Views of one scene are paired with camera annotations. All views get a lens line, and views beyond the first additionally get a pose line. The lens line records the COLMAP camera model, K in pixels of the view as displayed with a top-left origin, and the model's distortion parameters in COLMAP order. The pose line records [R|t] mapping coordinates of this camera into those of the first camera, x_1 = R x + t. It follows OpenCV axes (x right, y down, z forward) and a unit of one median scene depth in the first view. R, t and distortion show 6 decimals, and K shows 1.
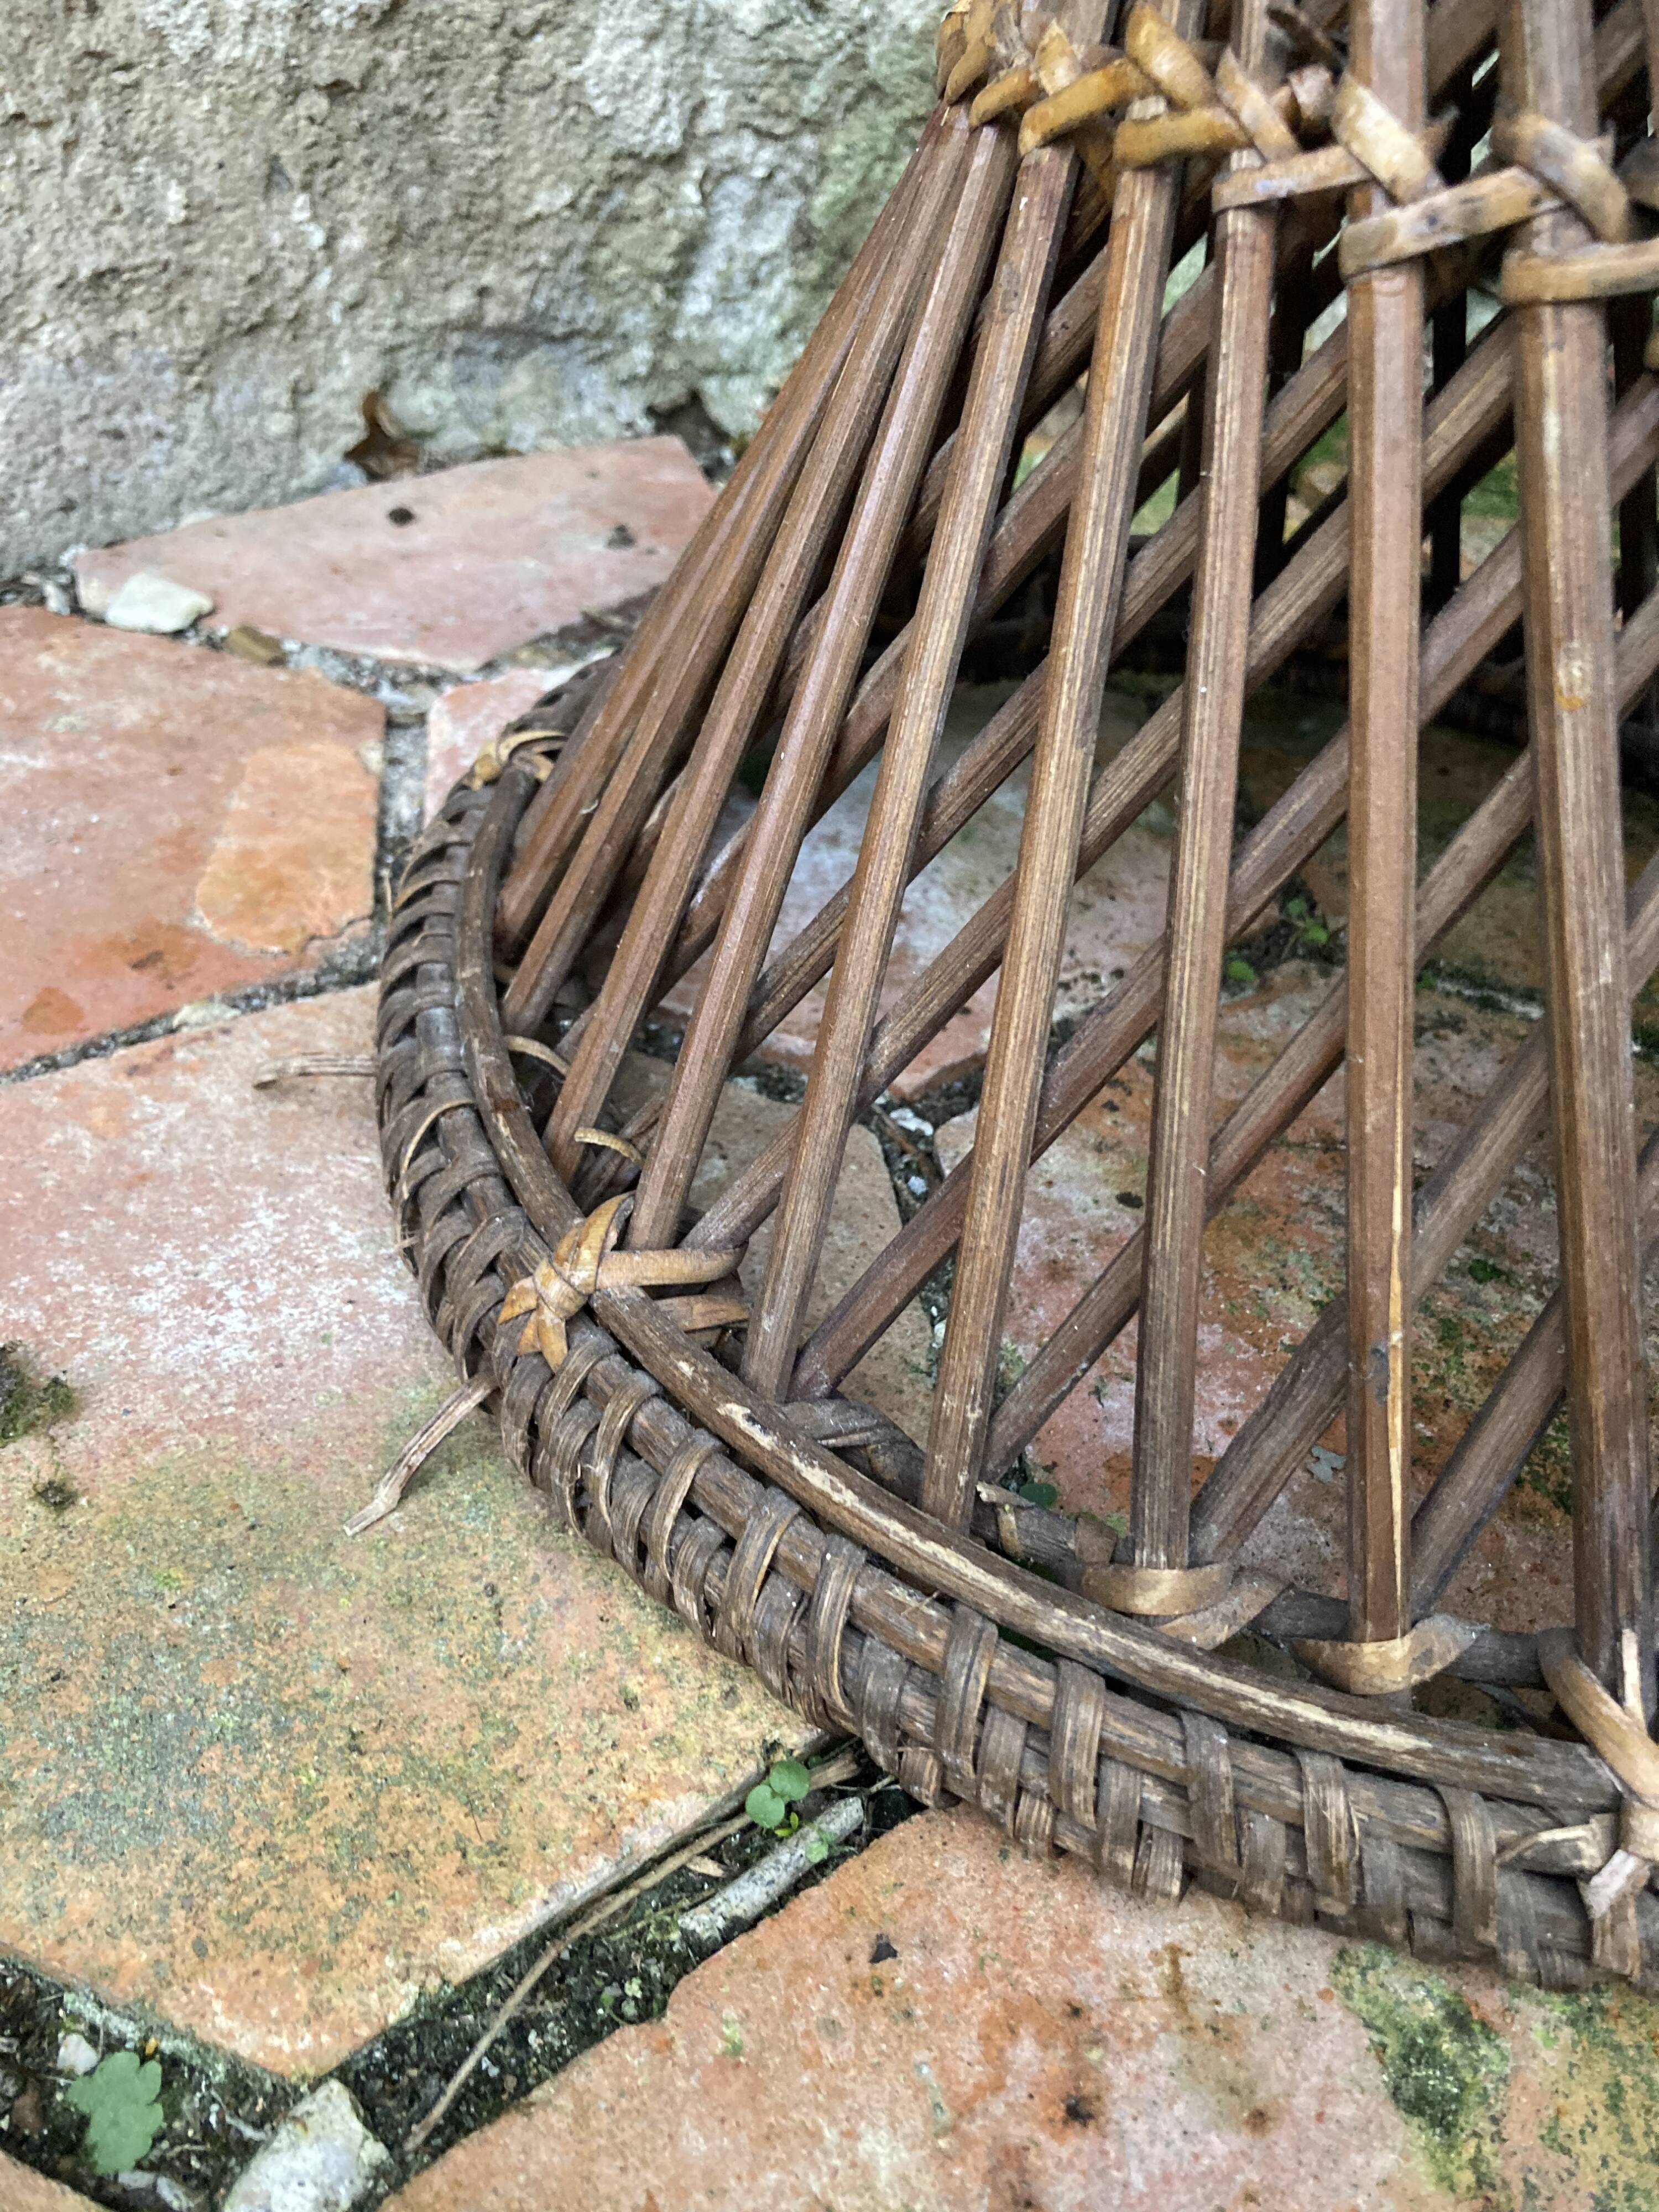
lens RADIAL K [[1866.1, 0, 847.4], [0, 1866.1, 1044.6], [0, 0, 1]] dist [-0.007292, 0.055314]
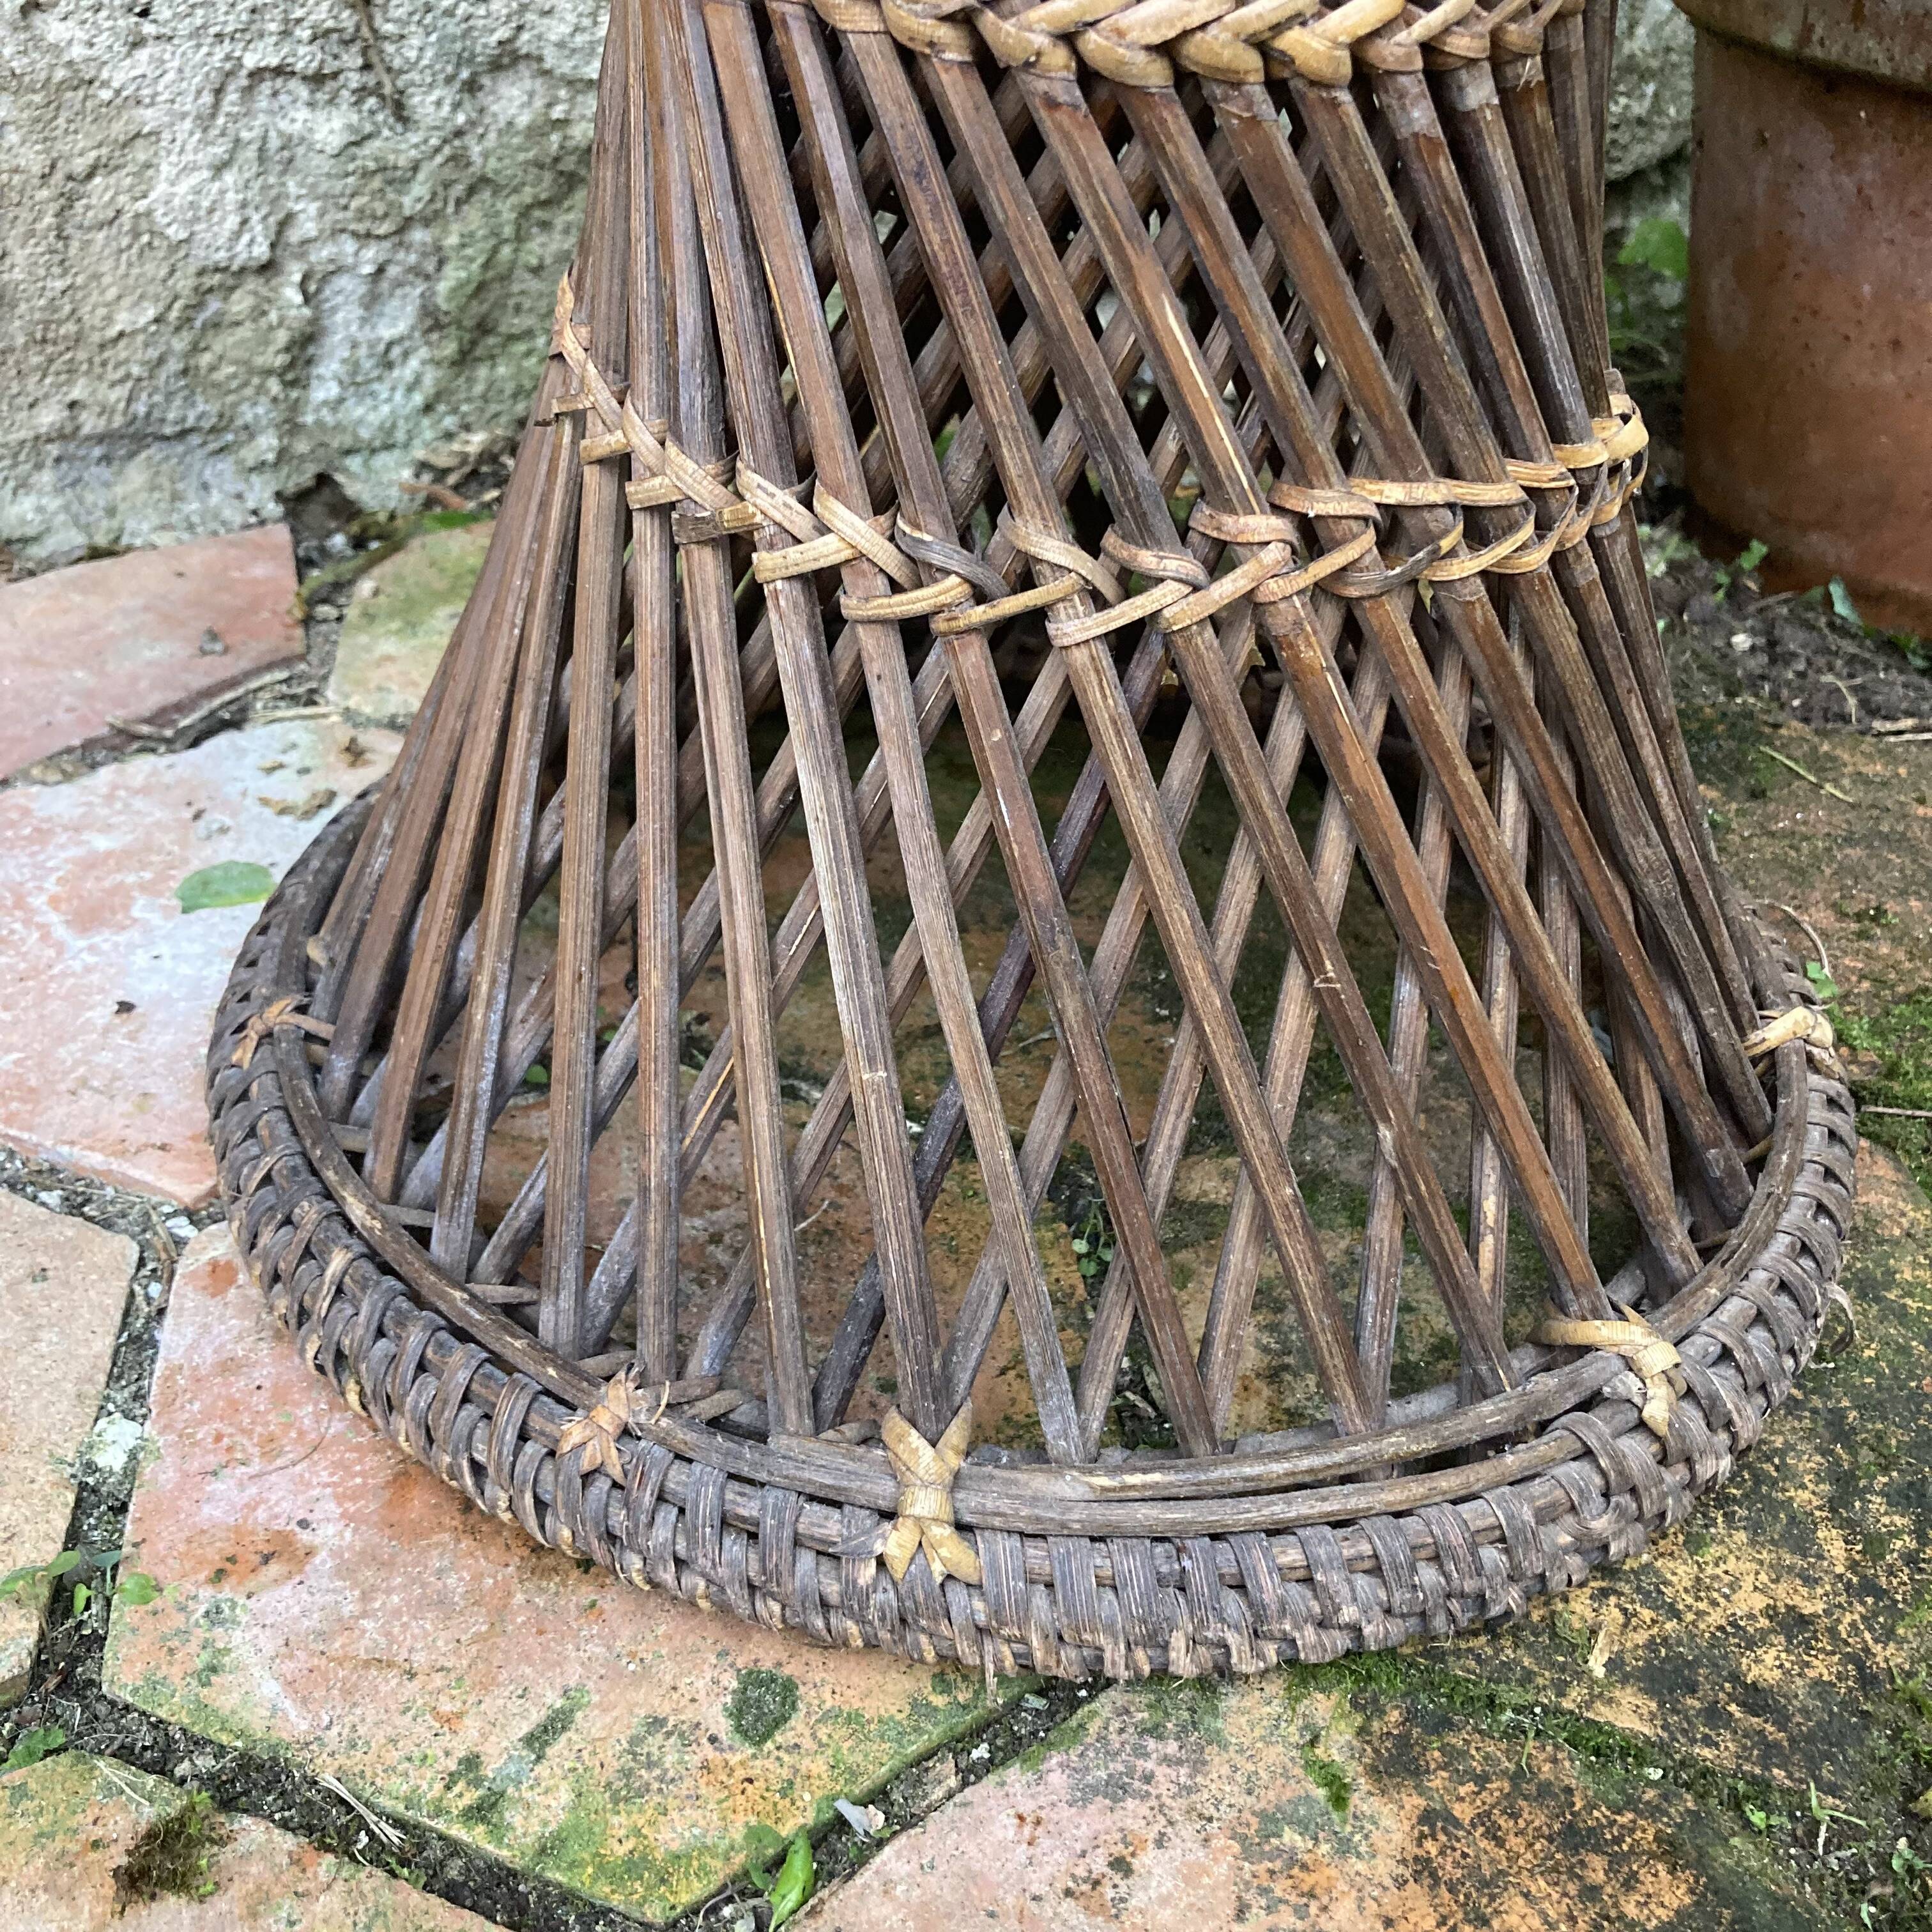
lens RADIAL K [[2192.7, 0, 978.6], [0, 2192.7, 879.6], [0, 0, 1]] dist [-0.050472, 0.161114]
pose [[0.998879, -0.037187, -0.029294, 0.329626], [0.034978, 0.996746, -0.072628, -0.032929], [0.031899, 0.071522, 0.996929, -0.176974]]
